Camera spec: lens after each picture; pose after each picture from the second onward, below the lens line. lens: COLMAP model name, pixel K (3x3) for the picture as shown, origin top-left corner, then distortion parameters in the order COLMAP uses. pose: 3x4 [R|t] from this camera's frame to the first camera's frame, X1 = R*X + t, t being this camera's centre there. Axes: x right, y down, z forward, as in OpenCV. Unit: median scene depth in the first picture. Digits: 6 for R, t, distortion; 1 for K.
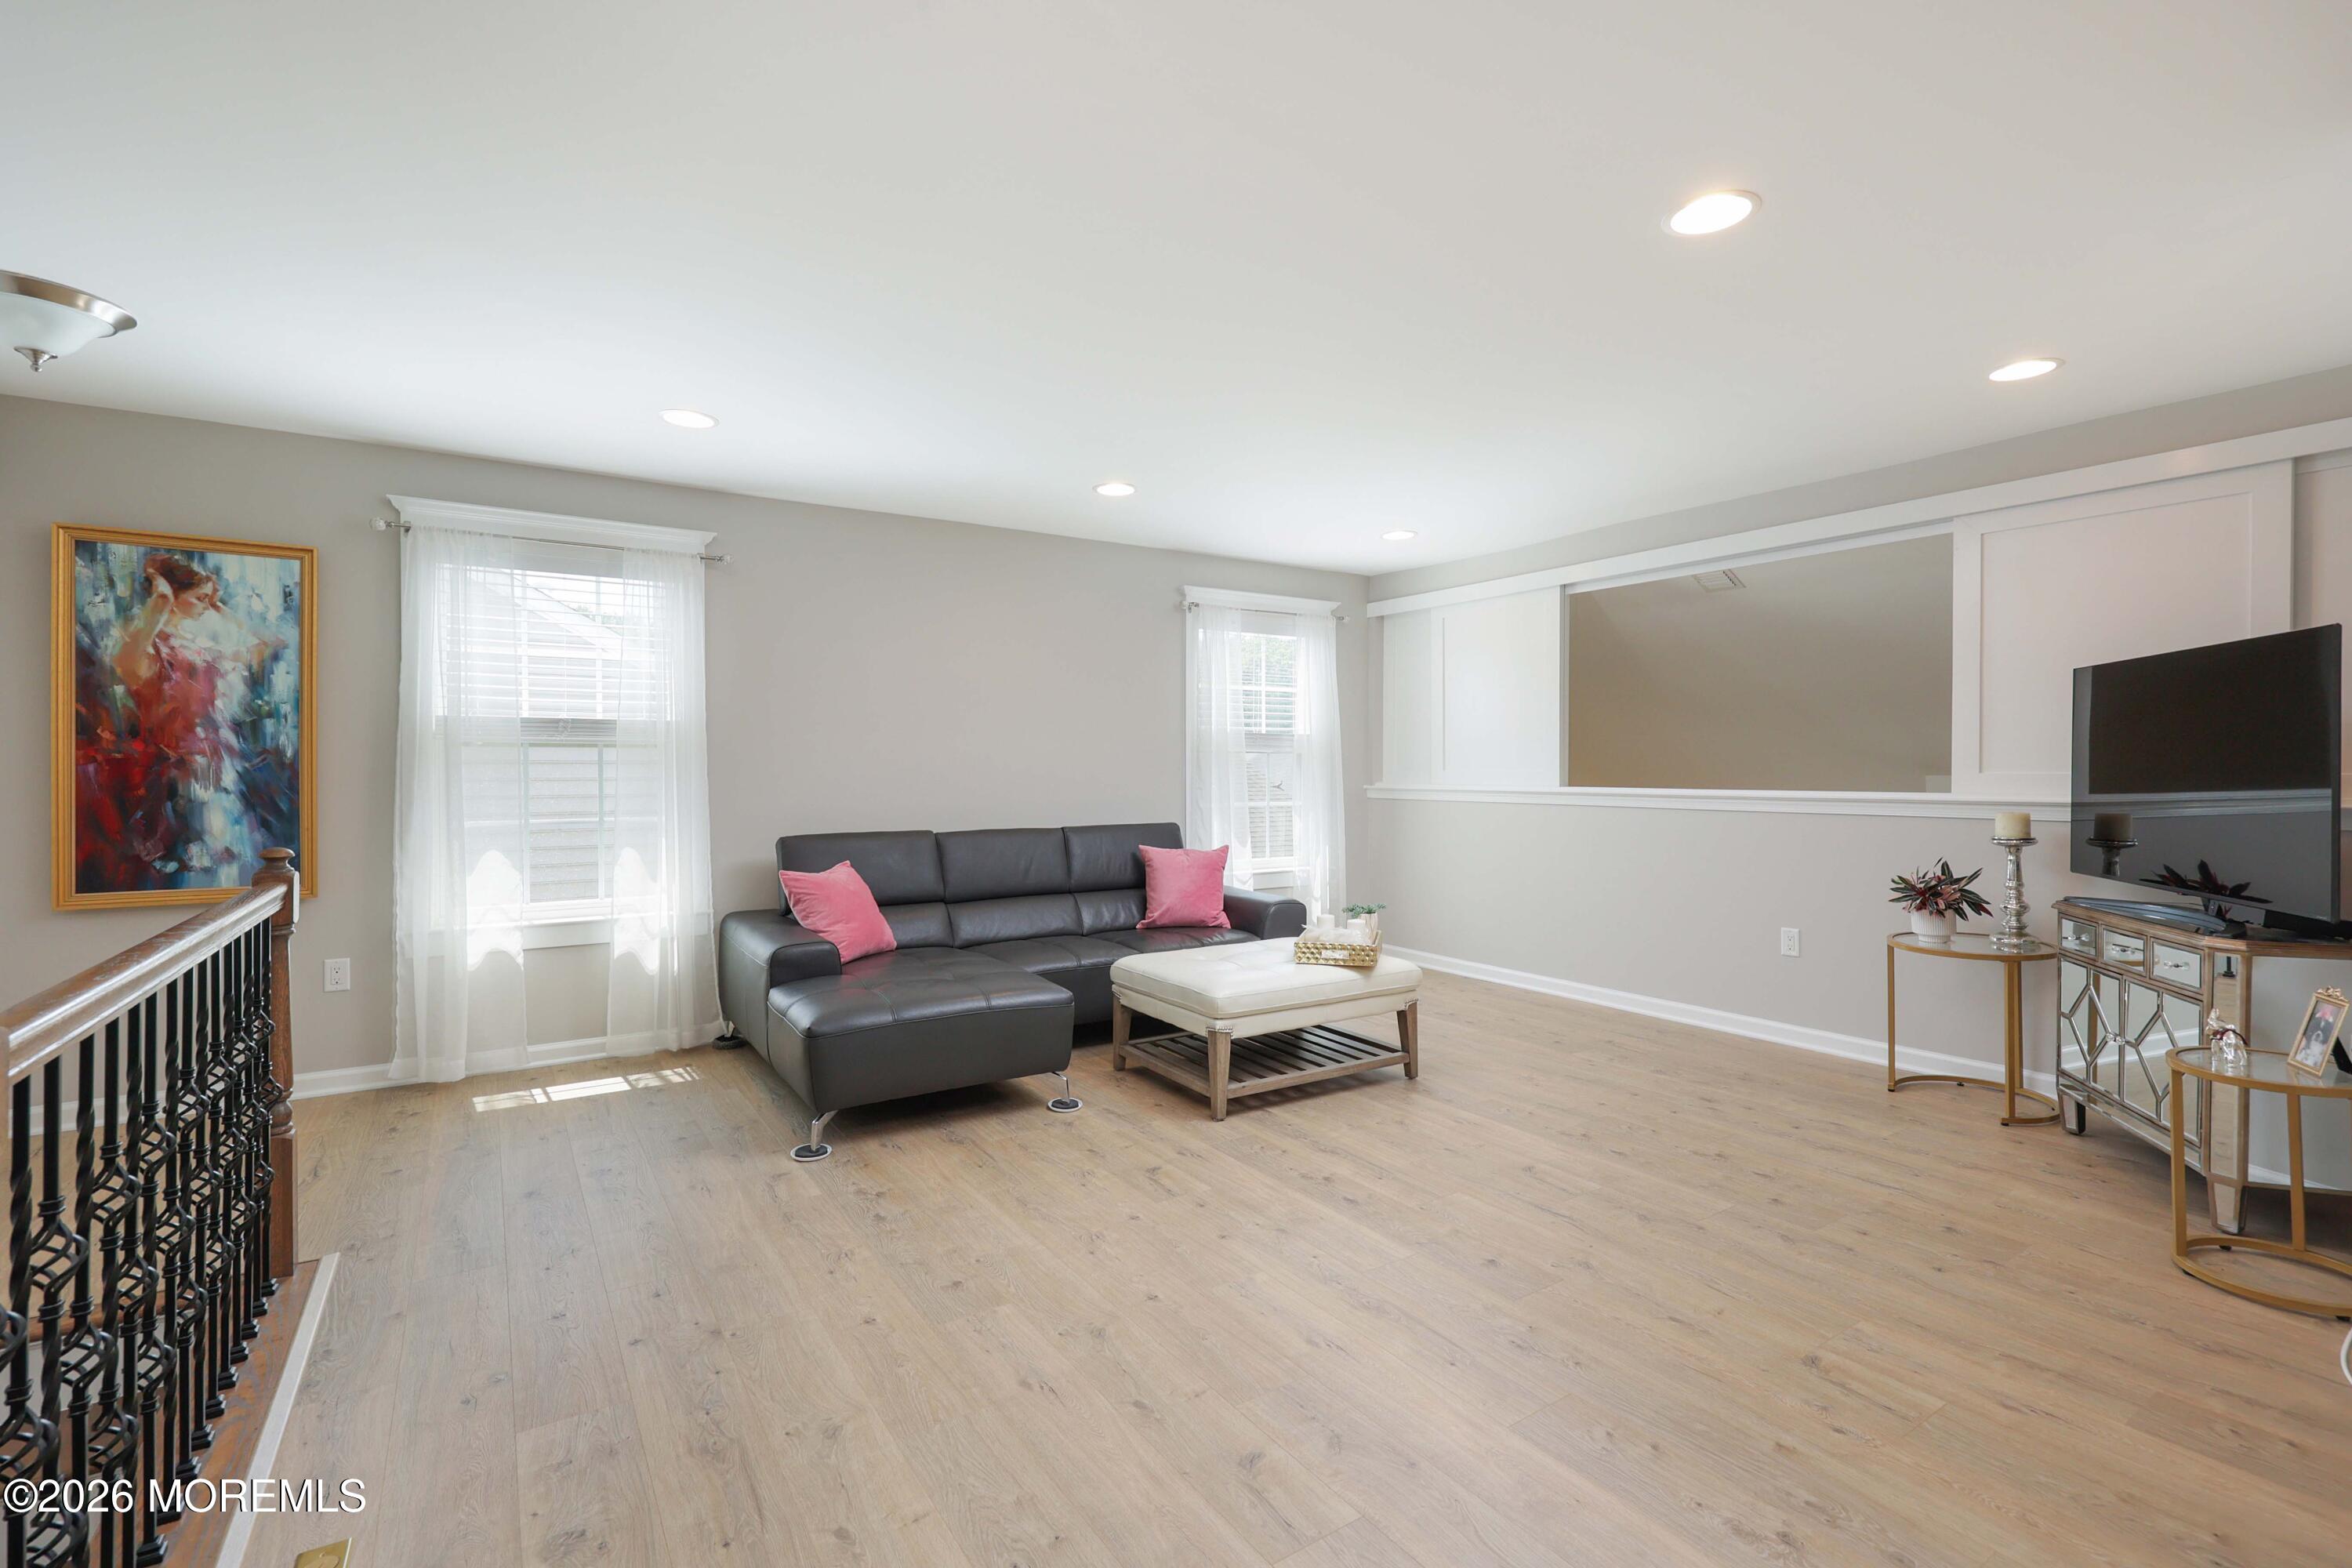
lens RADIAL K [[1085.9, 0, 1185.0], [0, 1085.9, 772.9], [0, 0, 1]] dist [0.005241, 0.000466]
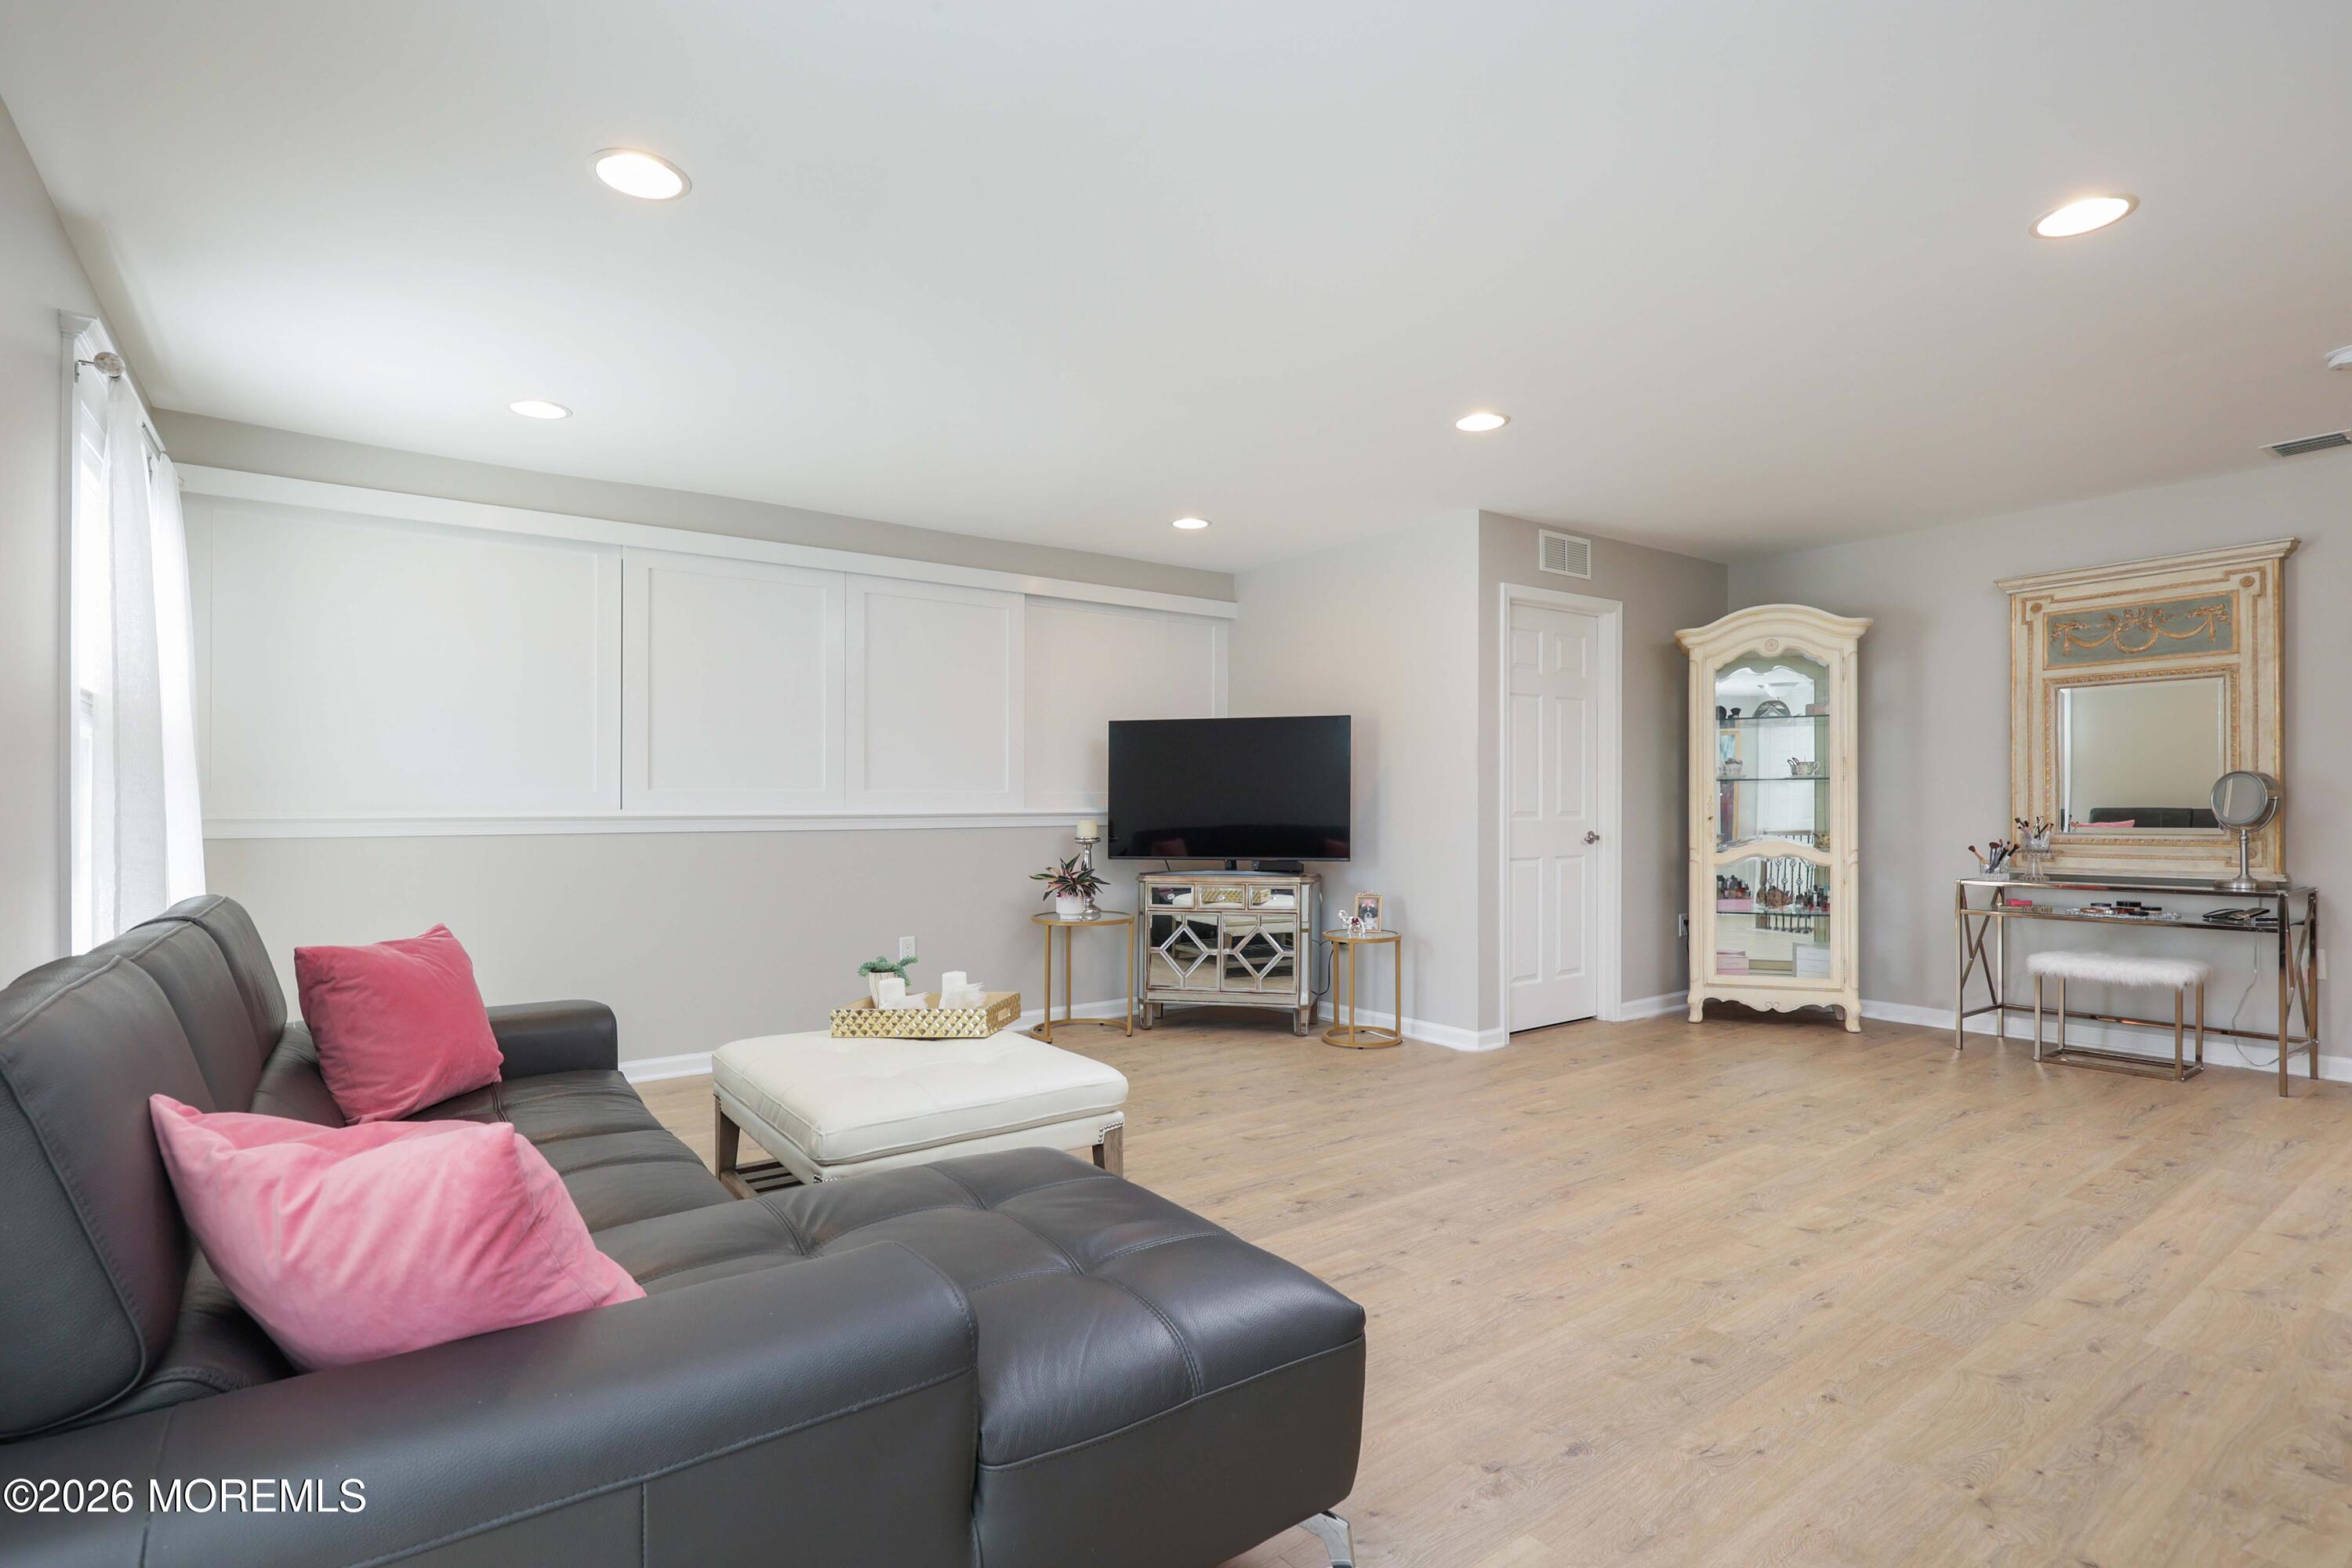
lens RADIAL K [[1101.6, 0, 1249.2], [0, 1101.6, 809.7], [0, 0, 1]] dist [0.007456, -0.000188]
pose [[-0.084746, 0.001965, 0.996401, -0.941466], [0.008431, 0.999964, -0.001255, 0.038543], [-0.996367, 0.008294, -0.084759, 1.290830]]
